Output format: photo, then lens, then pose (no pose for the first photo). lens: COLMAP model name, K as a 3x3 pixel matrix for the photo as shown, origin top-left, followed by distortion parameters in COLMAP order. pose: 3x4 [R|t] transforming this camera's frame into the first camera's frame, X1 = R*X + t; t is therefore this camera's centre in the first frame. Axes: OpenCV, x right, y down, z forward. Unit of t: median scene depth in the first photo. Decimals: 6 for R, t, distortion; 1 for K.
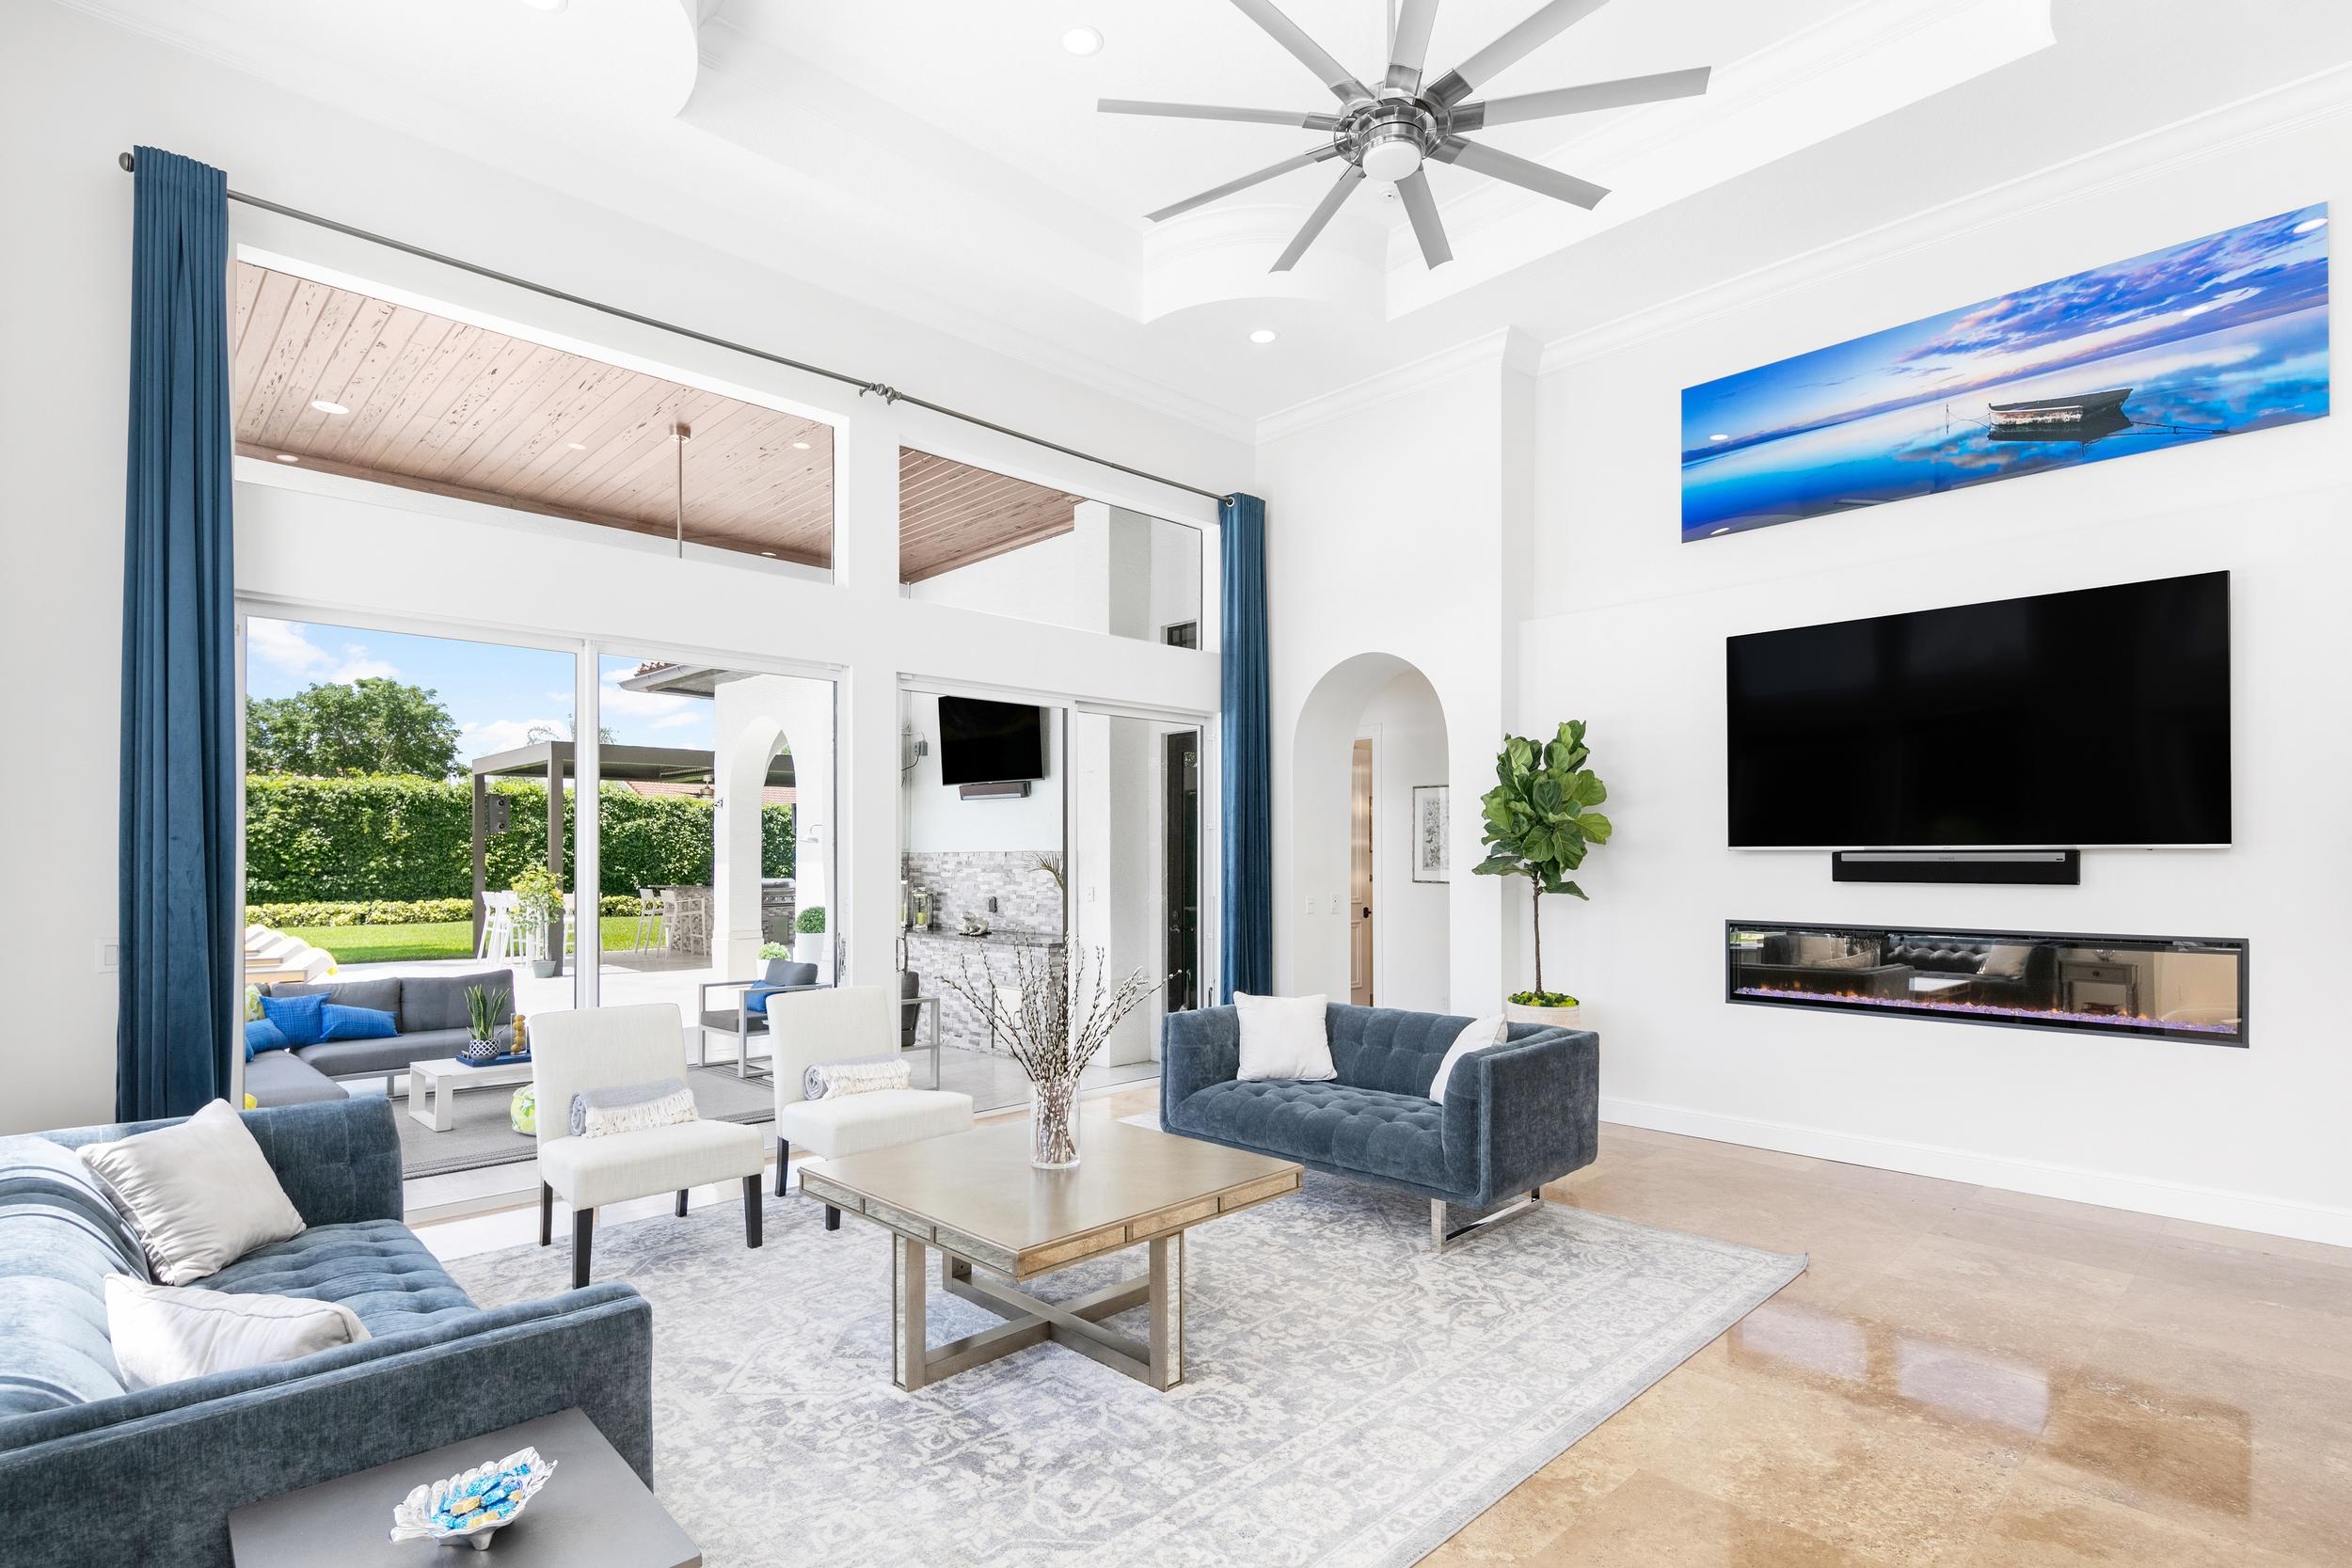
lens RADIAL K [[1149.1, 0, 1167.0], [0, 1149.1, 860.2], [0, 0, 1]] dist [0.000725, -0.001449]
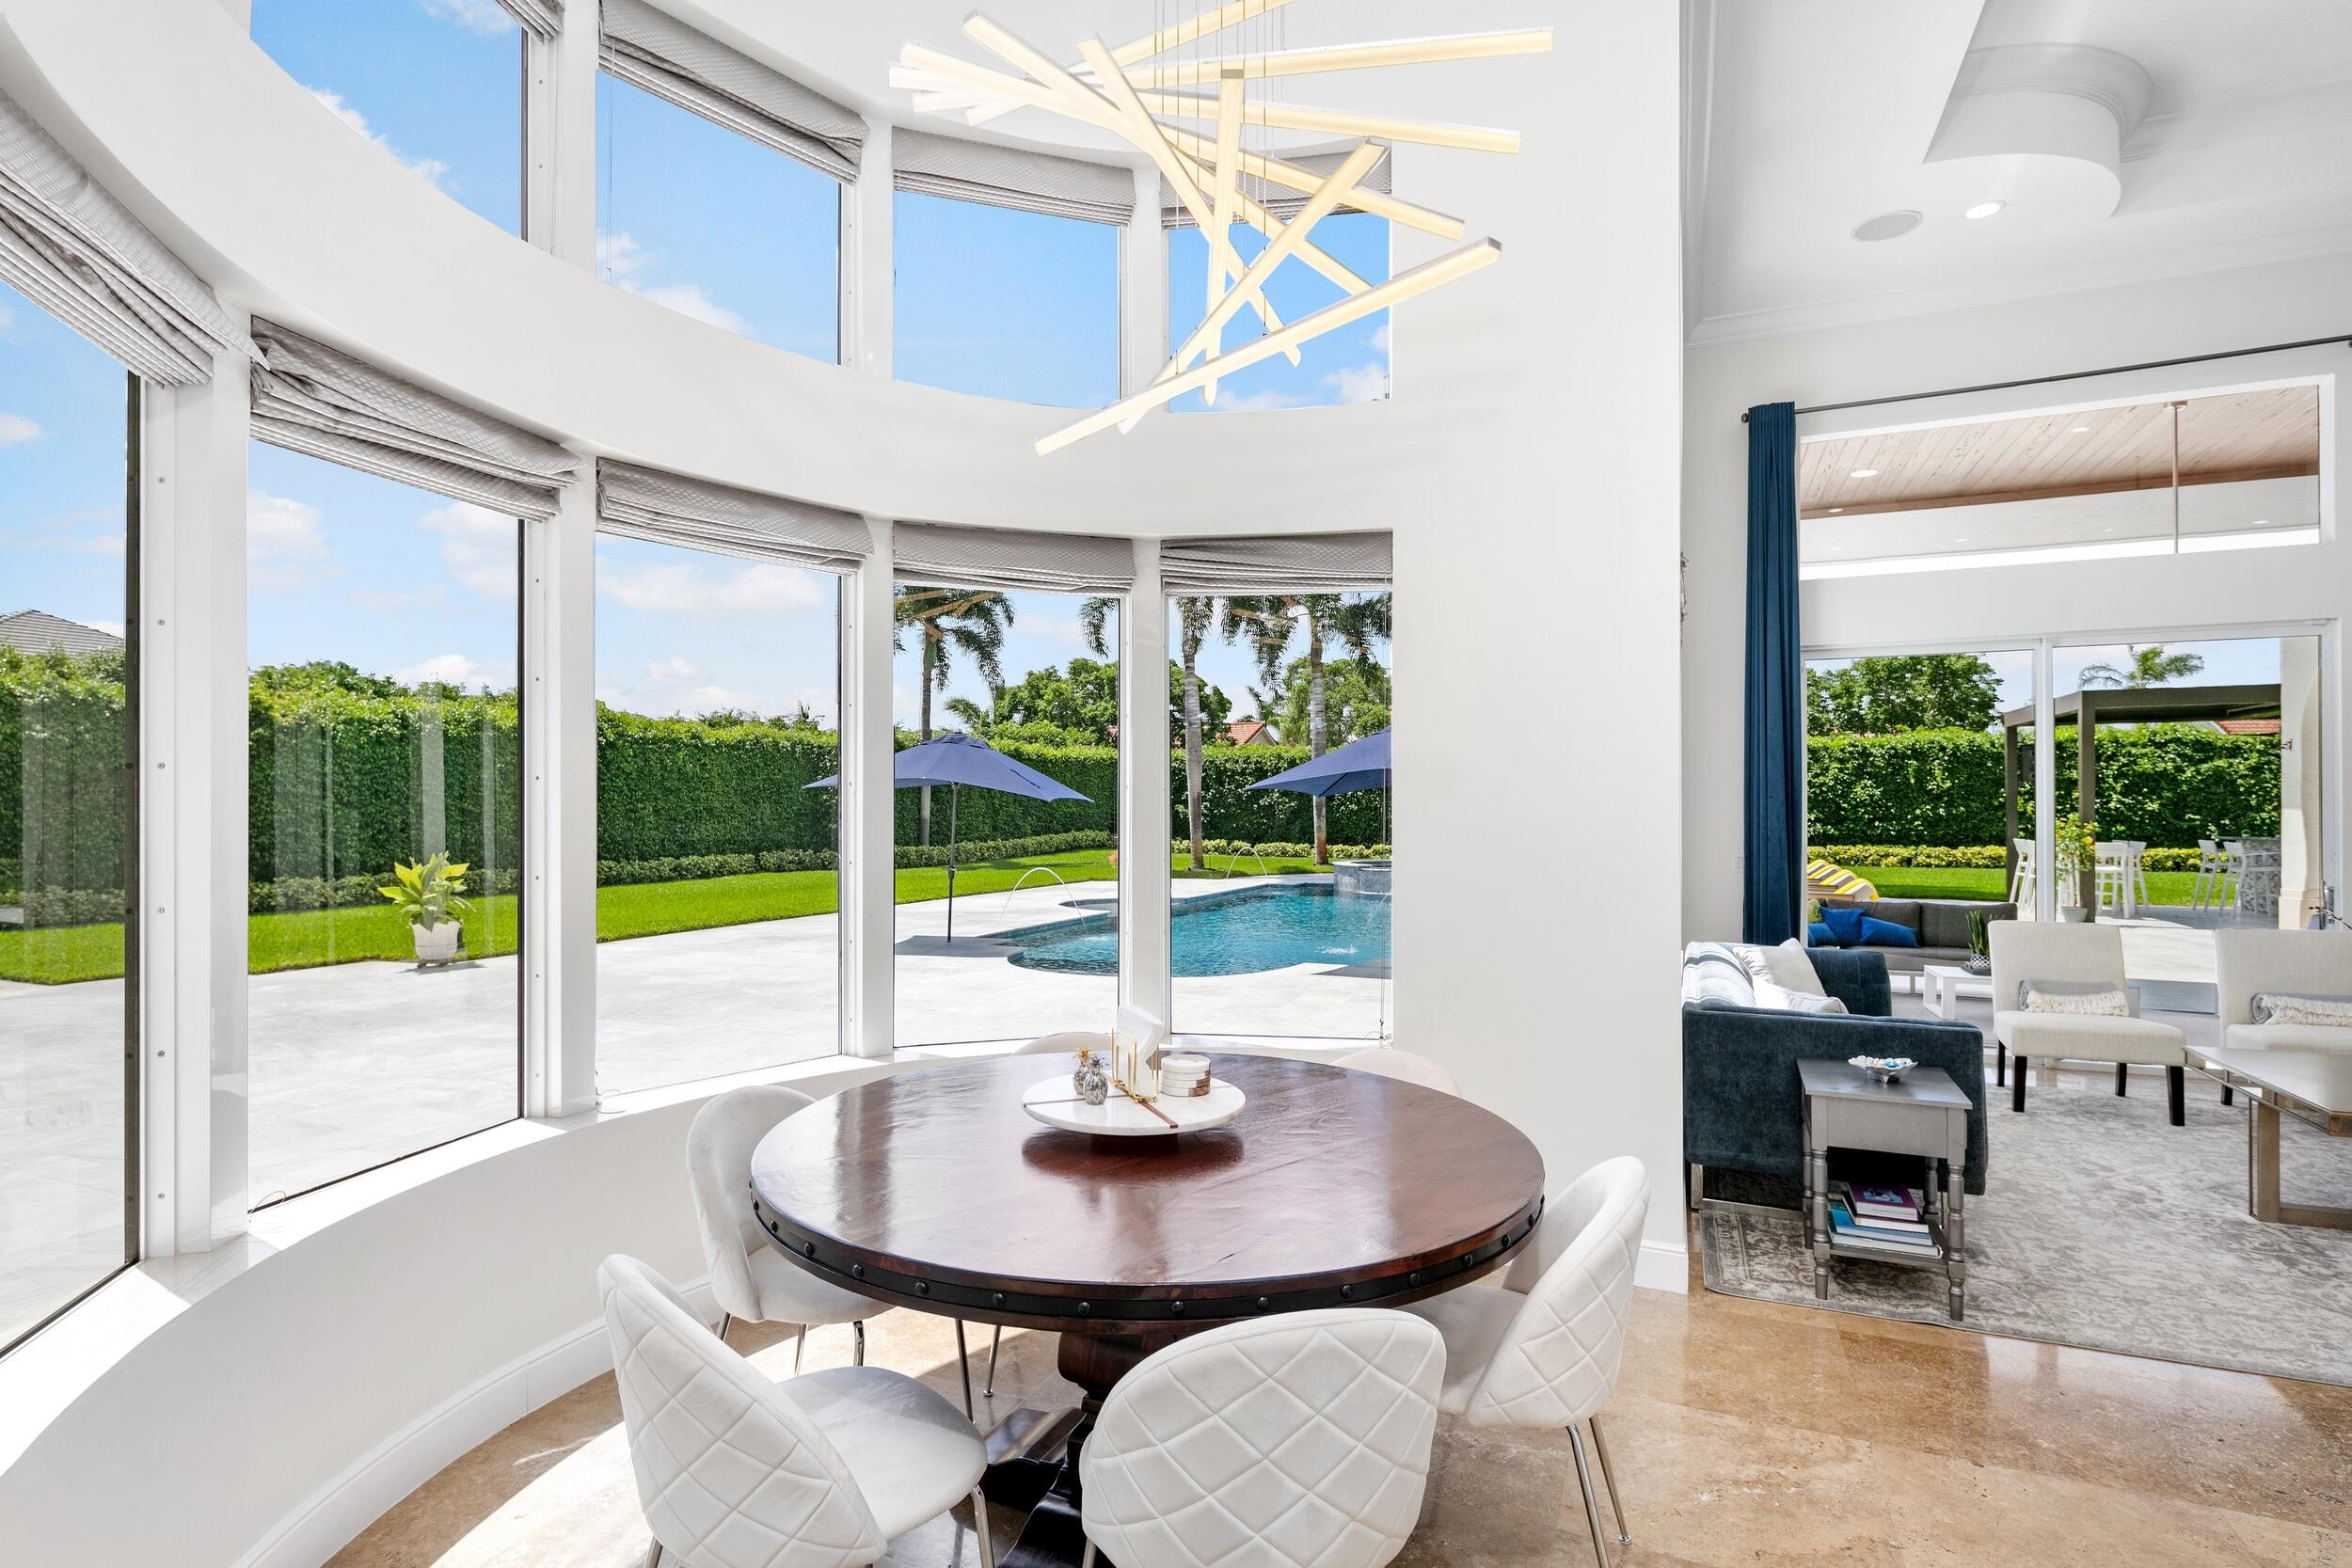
lens RADIAL K [[1151.2, 0, 1173.1], [0, 1151.2, 799.3], [0, 0, 1]] dist [0.000828, -0.001289]
pose [[0.377088, -0.007905, -0.926144, 0.206699], [0.001080, 0.999967, -0.008096, -0.001546], [0.926177, 0.002052, 0.377084, -0.249861]]
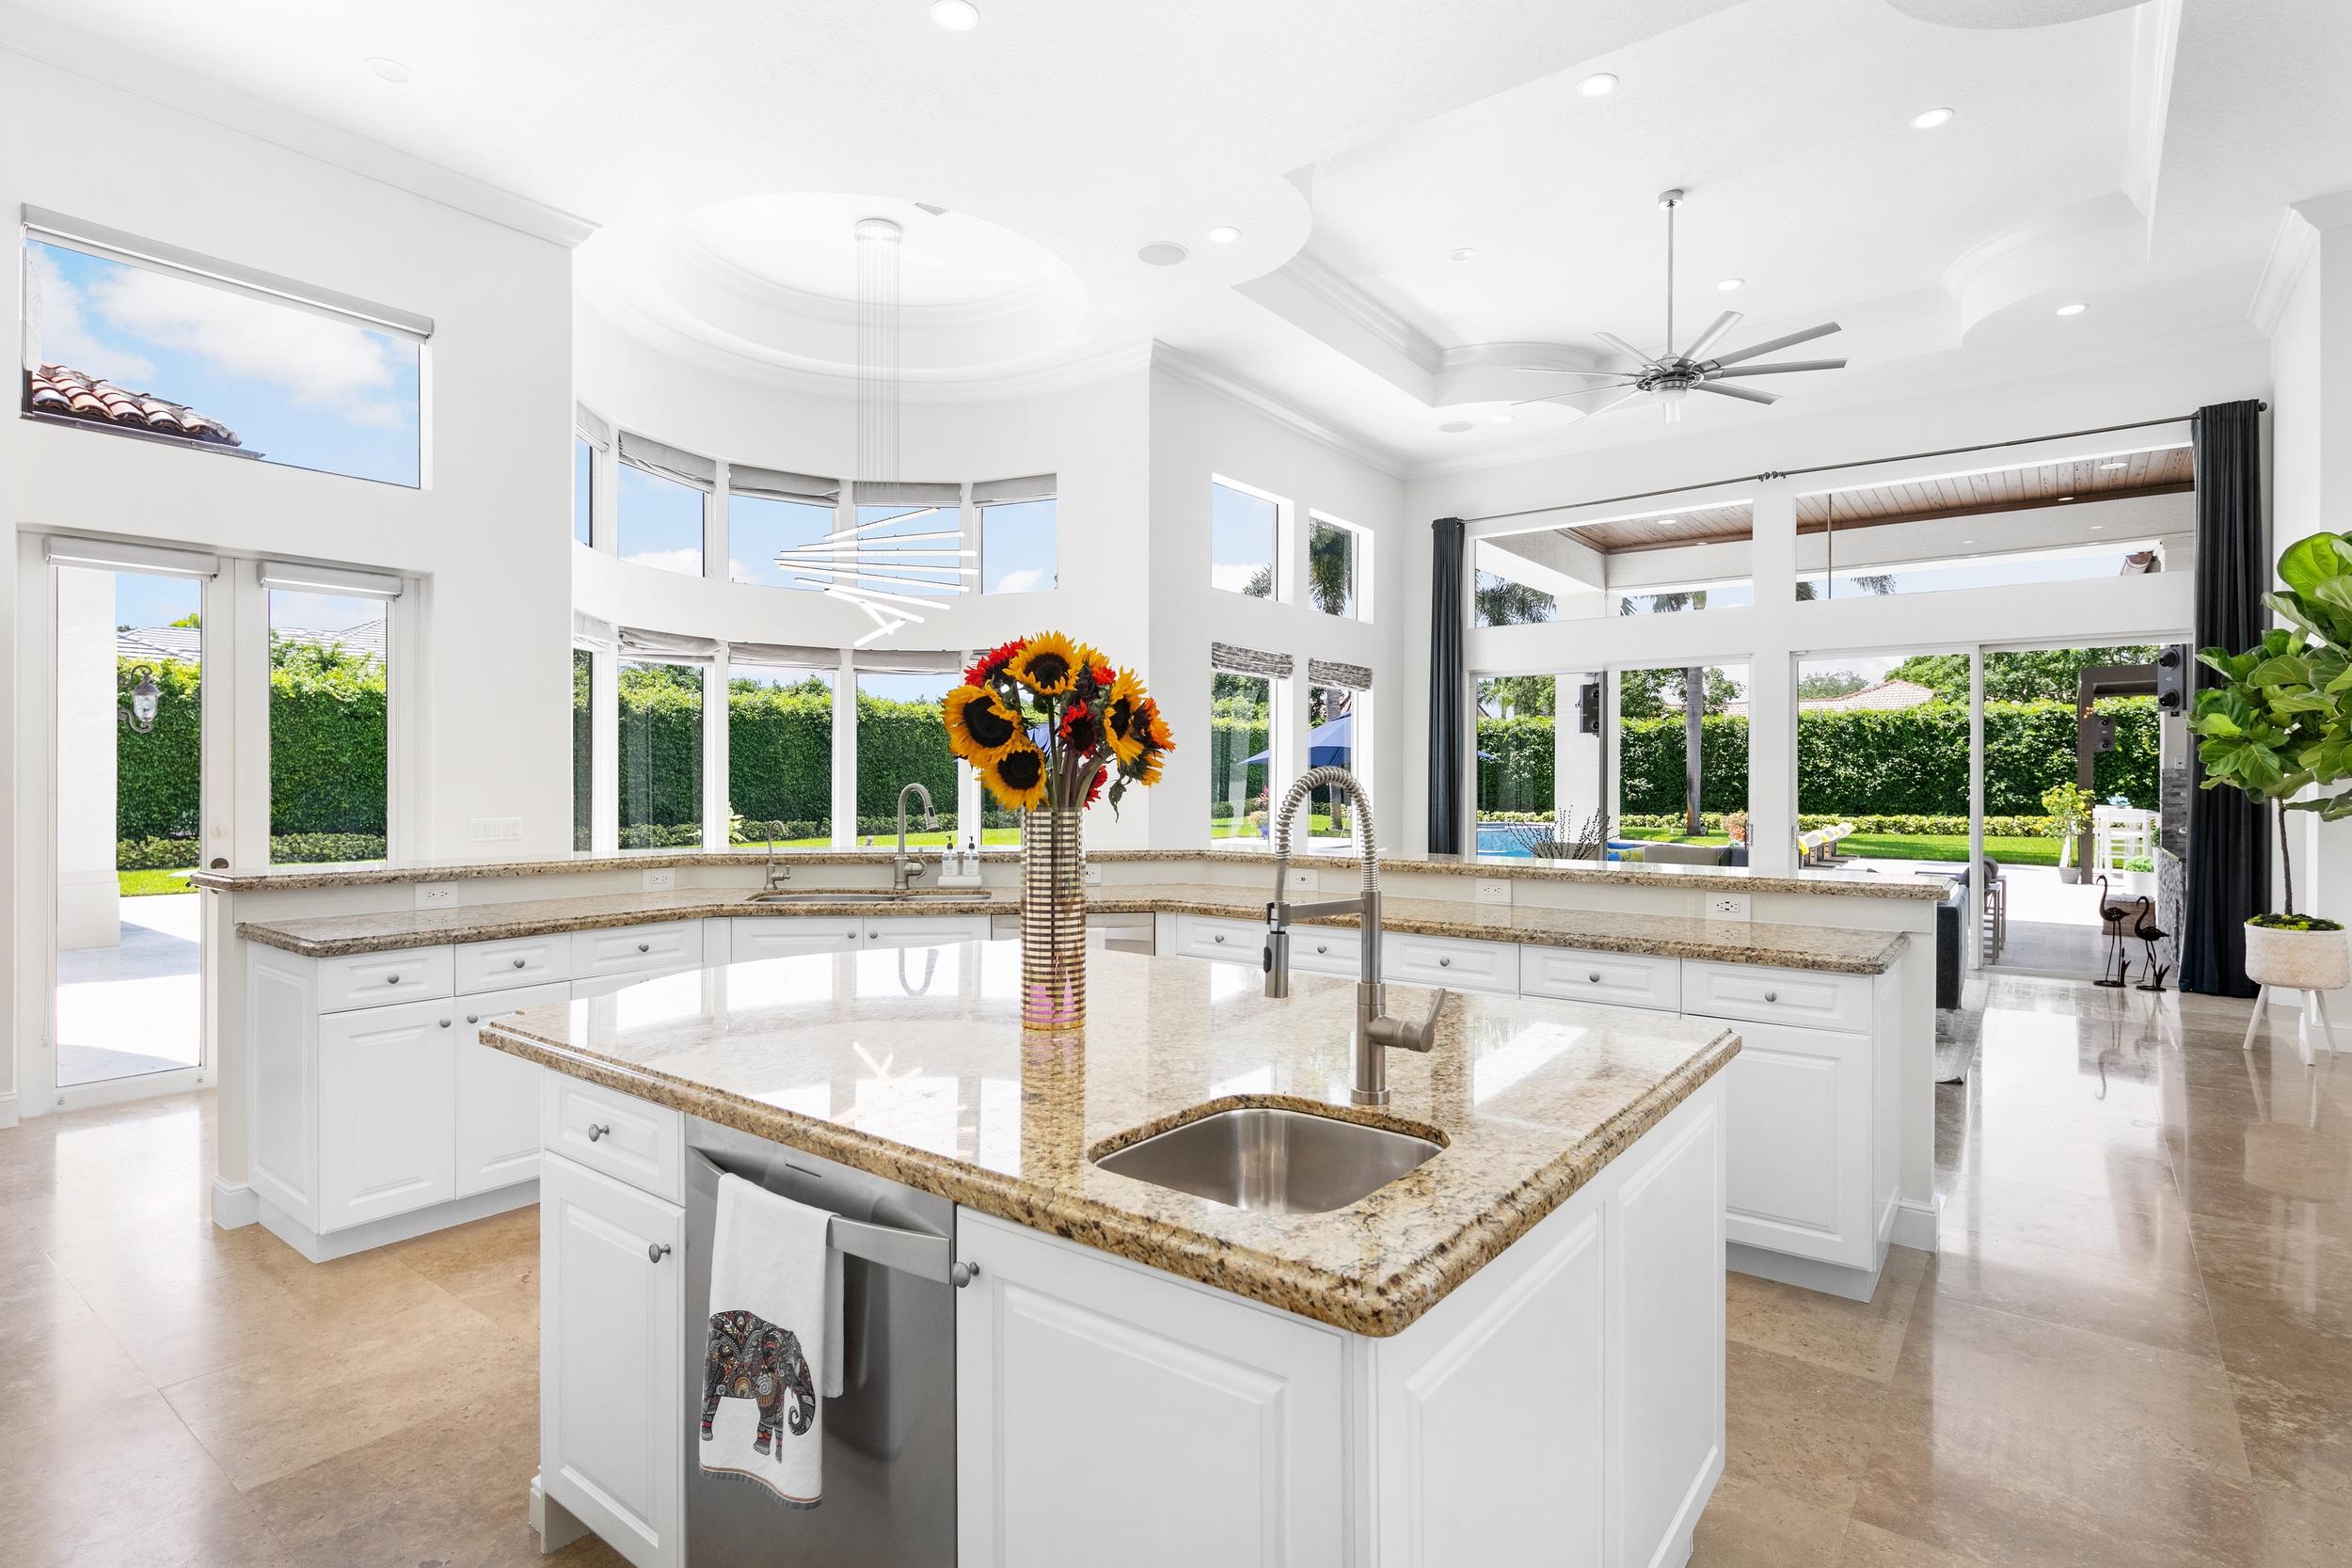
lens RADIAL K [[1178.0, 0, 1176.0], [0, 1178.0, 784.0], [0, 0, 1]] dist [0.002050, 0.000180]
pose [[0.154475, 0.005379, -0.987982, 0.918956], [-0.001124, 0.999985, 0.005268, 0.005394], [0.987996, 0.000297, 0.154478, -0.042810]]
